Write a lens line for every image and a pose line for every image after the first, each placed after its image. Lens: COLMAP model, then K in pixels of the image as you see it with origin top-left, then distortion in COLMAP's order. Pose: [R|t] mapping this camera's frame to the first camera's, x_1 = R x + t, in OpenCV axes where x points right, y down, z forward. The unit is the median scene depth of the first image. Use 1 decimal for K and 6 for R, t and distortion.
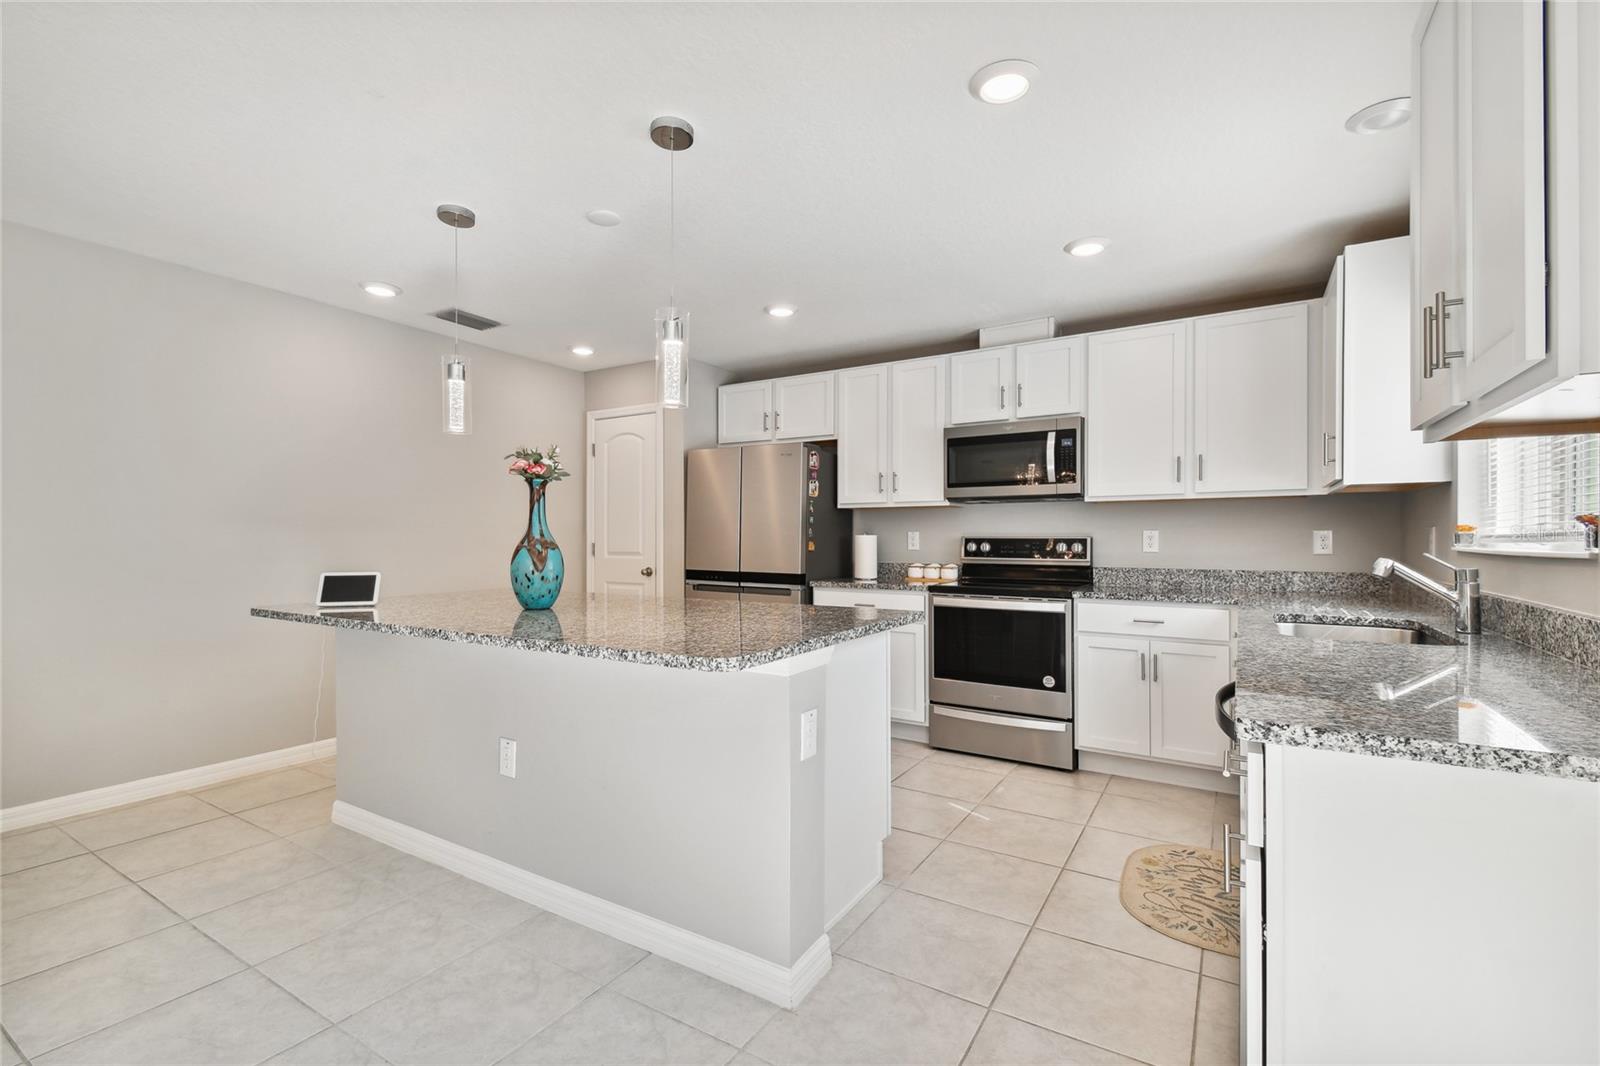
lens RADIAL K [[710.6, 0, 801.5], [0, 710.6, 529.7], [0, 0, 1]] dist [0.028640, -0.015586]
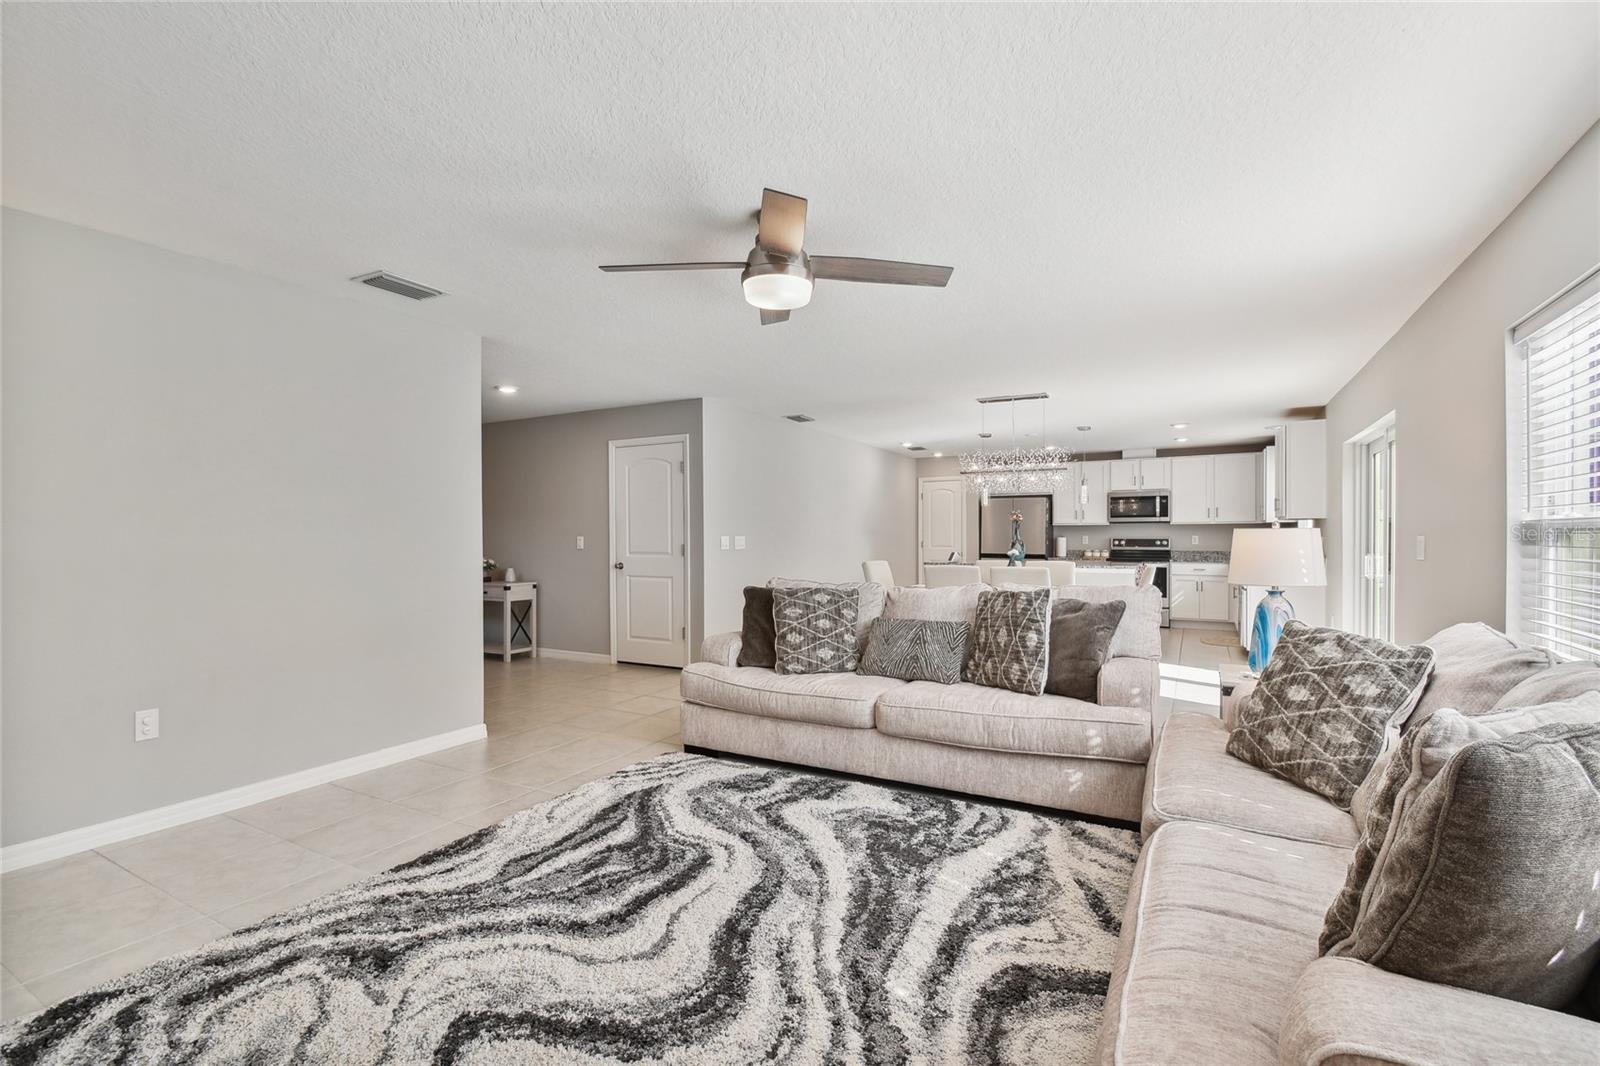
lens RADIAL K [[710.6, 0, 806.9], [0, 710.6, 534.5], [0, 0, 1]] dist [0.028640, -0.015586]
pose [[0.997328, -0.001952, 0.073022, -1.020851], [0.001251, 0.999953, 0.009641, -0.027607], [-0.073038, -0.009524, 0.997284, -1.363374]]
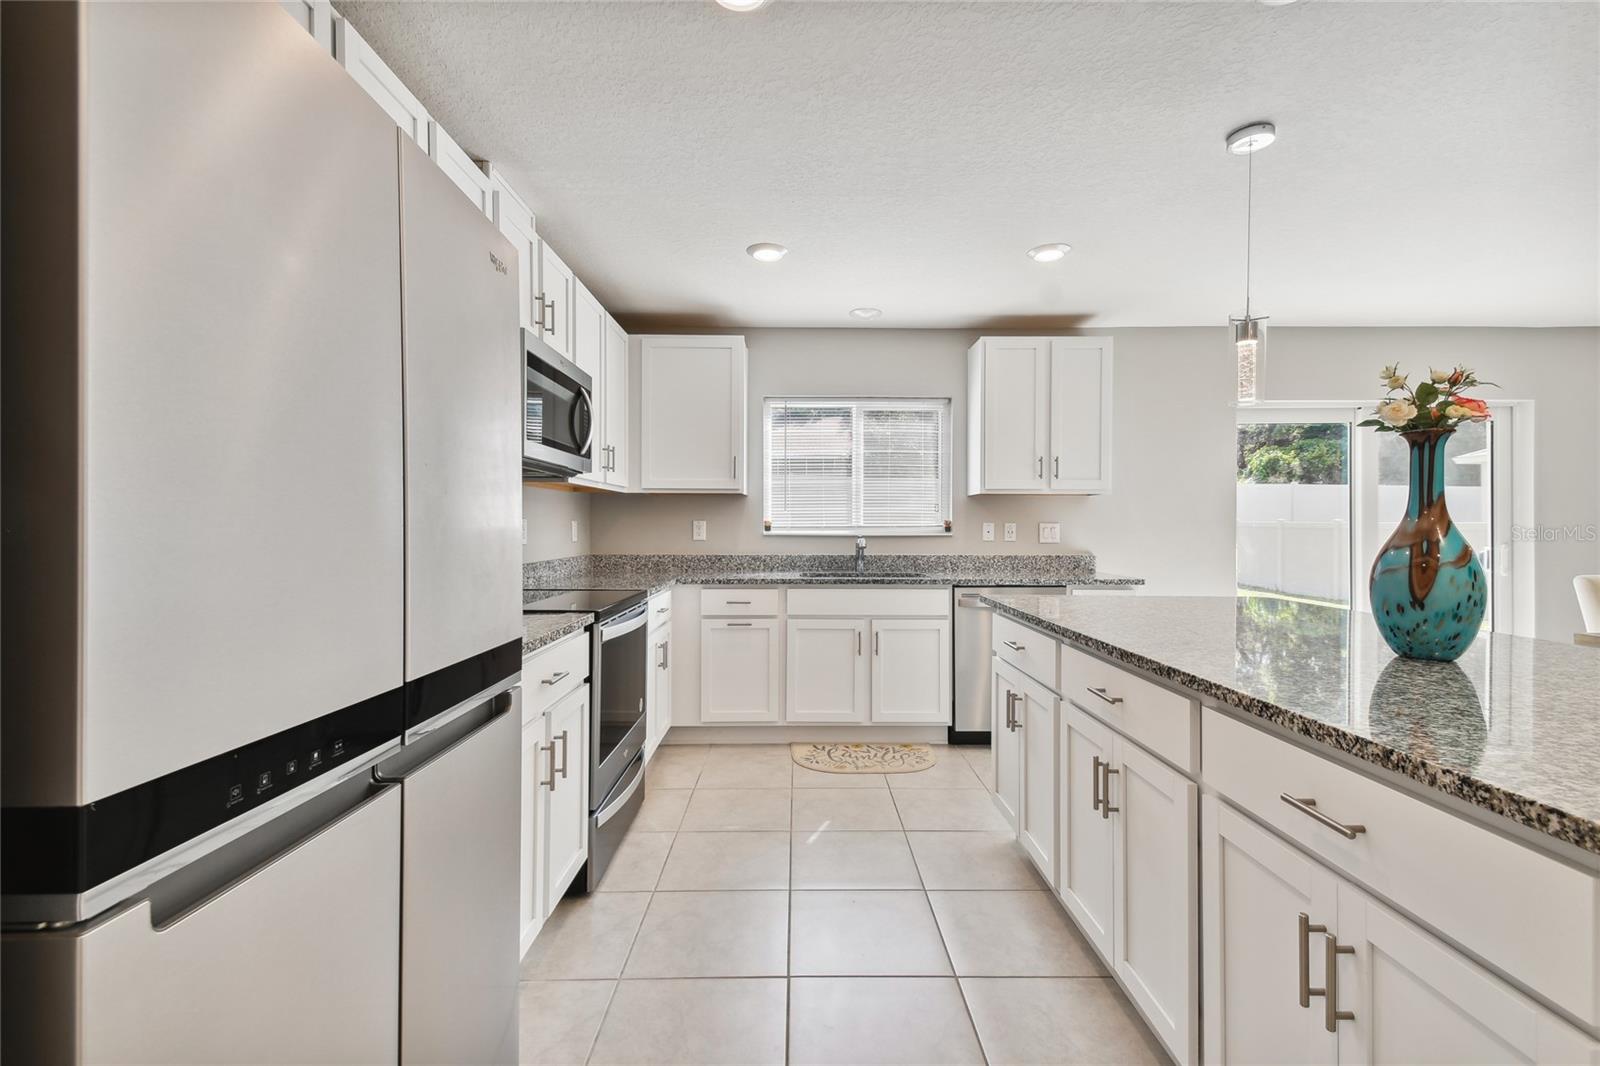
lens RADIAL K [[710.6, 0, 809.4], [0, 710.6, 522.9], [0, 0, 1]] dist [0.028640, -0.015586]
pose [[-0.547086, 0.001134, 0.837075, -0.391765], [-0.012181, 0.999882, -0.009316, 0.009311], [-0.836987, -0.015293, -0.547008, 1.149440]]
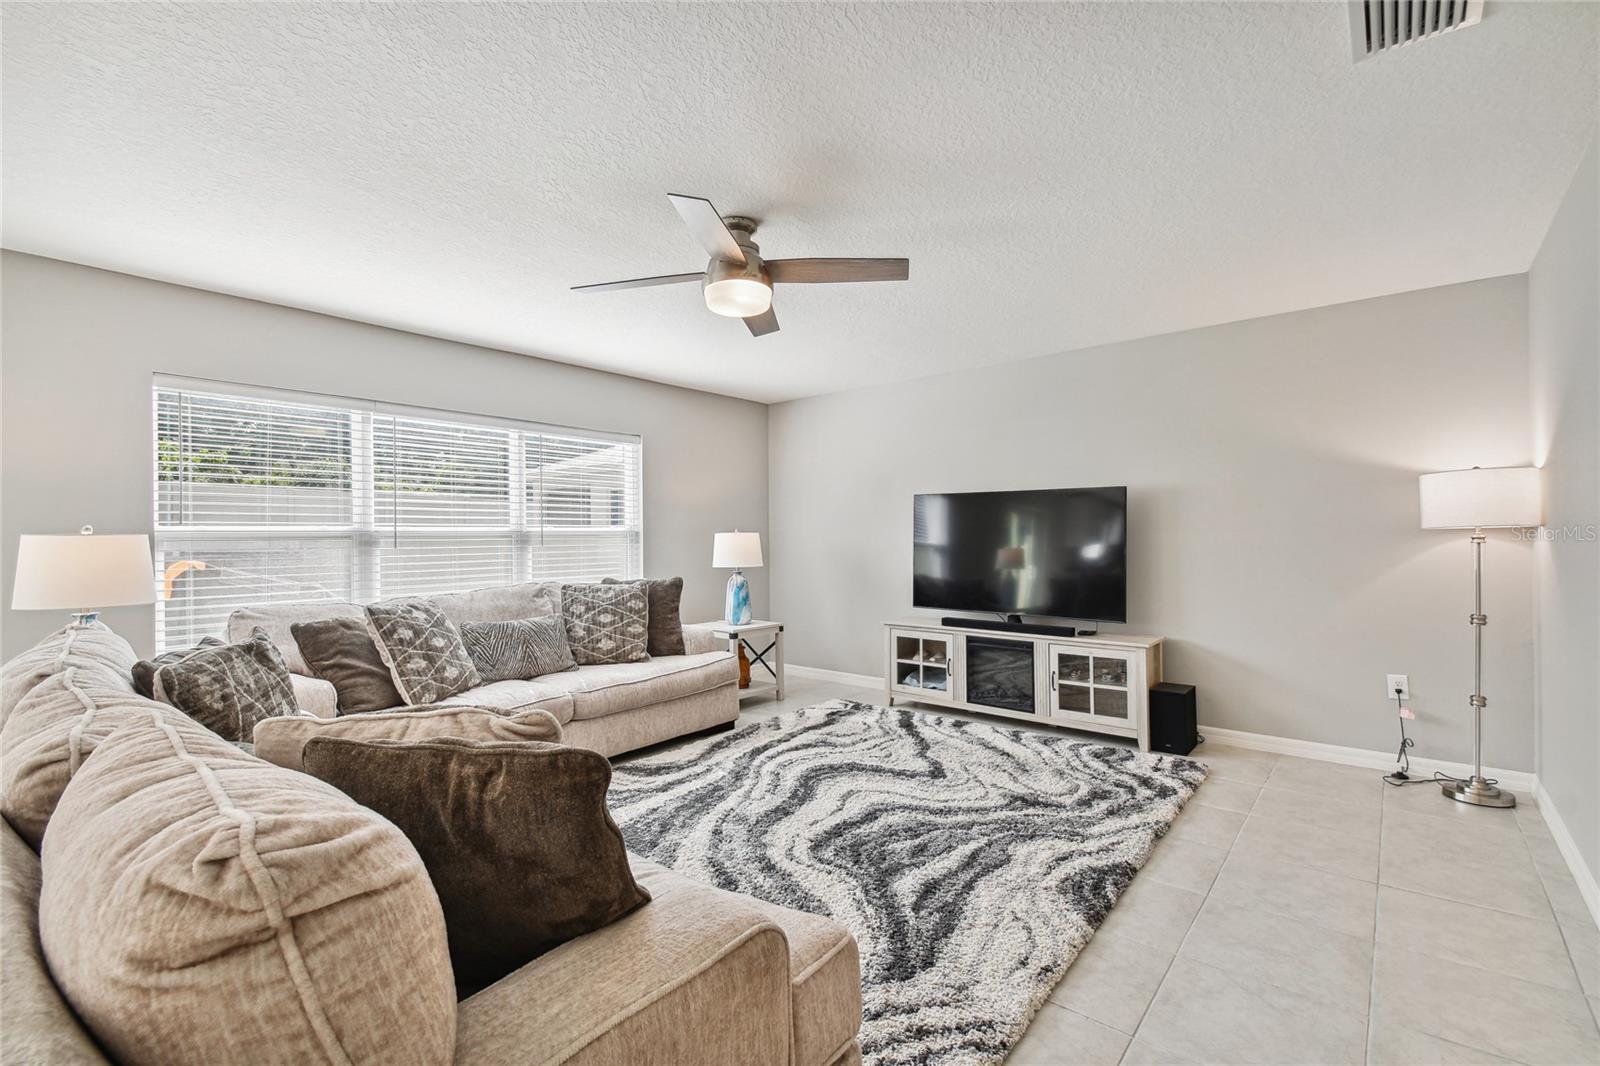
lens RADIAL K [[710.6, 0, 790.1], [0, 710.6, 532.4], [0, 0, 1]] dist [0.028640, -0.015586]
pose [[-0.990119, 0.012205, 0.139696, -1.140926], [0.010057, 0.999820, -0.016075, -0.012557], [-0.139867, -0.014511, -0.990064, -0.031151]]
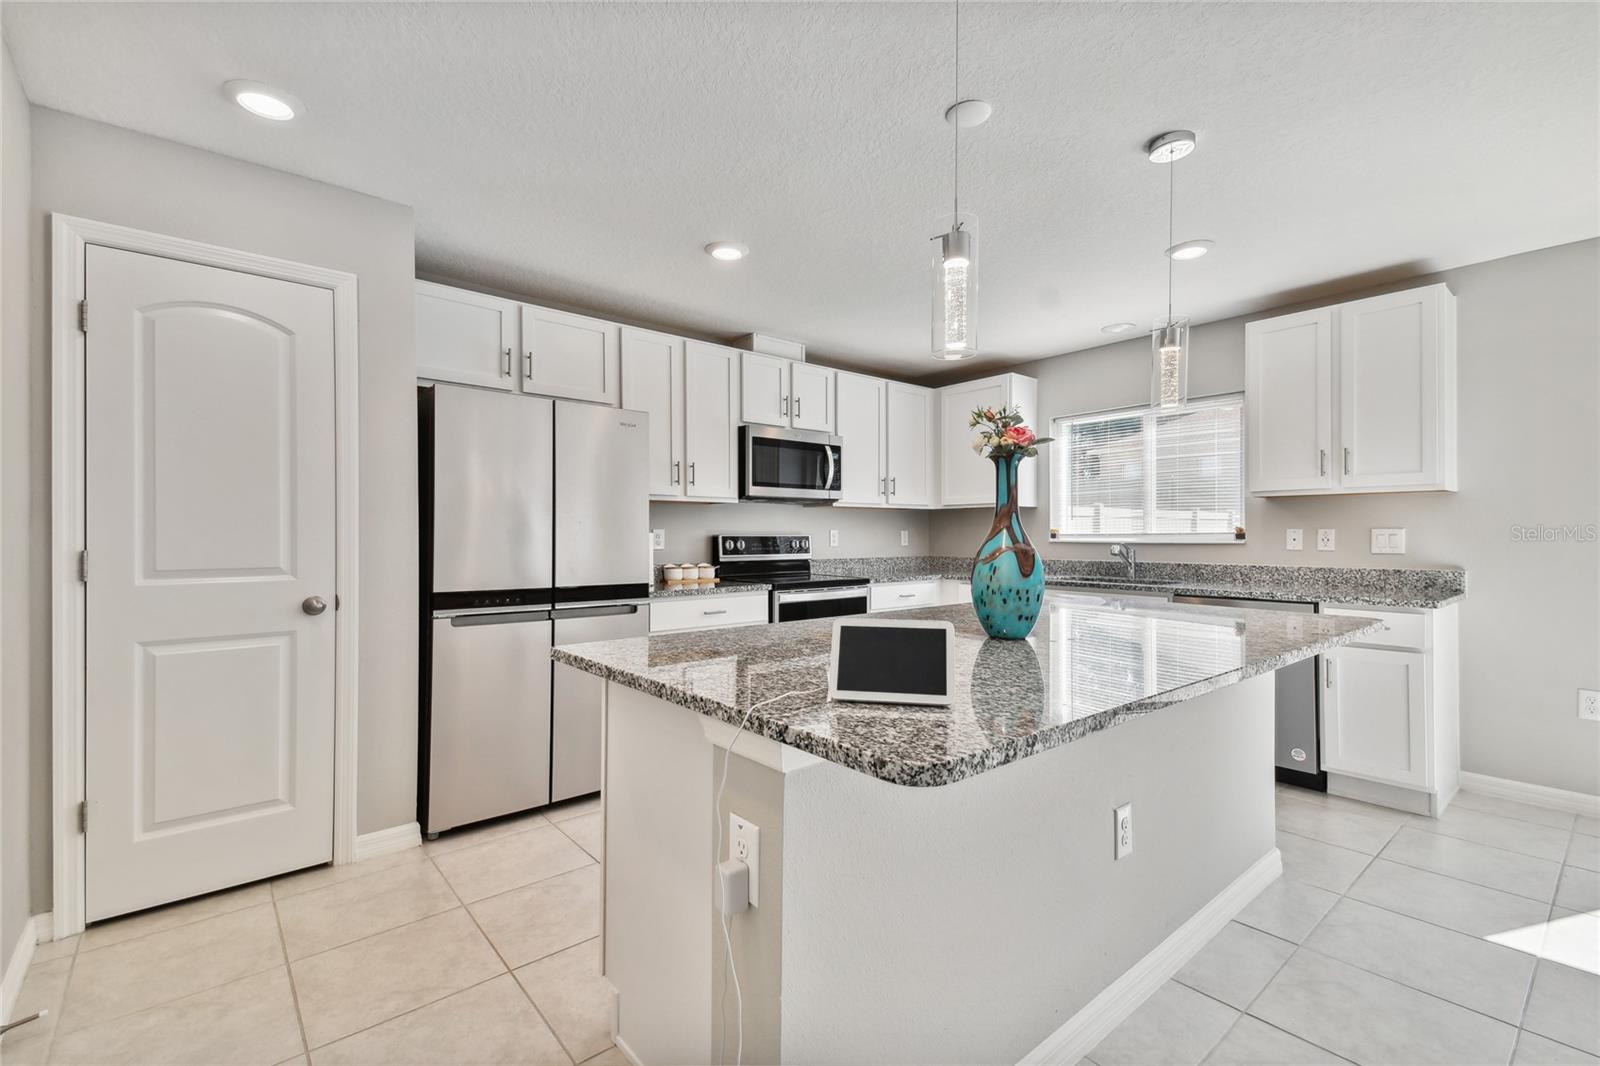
lens RADIAL K [[710.6, 0, 795.1], [0, 710.6, 518.6], [0, 0, 1]] dist [0.028640, -0.015586]
pose [[0.306240, 0.022304, 0.951693, -0.735258], [-0.009304, 0.999748, -0.020436, 0.007358], [-0.951909, -0.002596, 0.306370, 0.656672]]
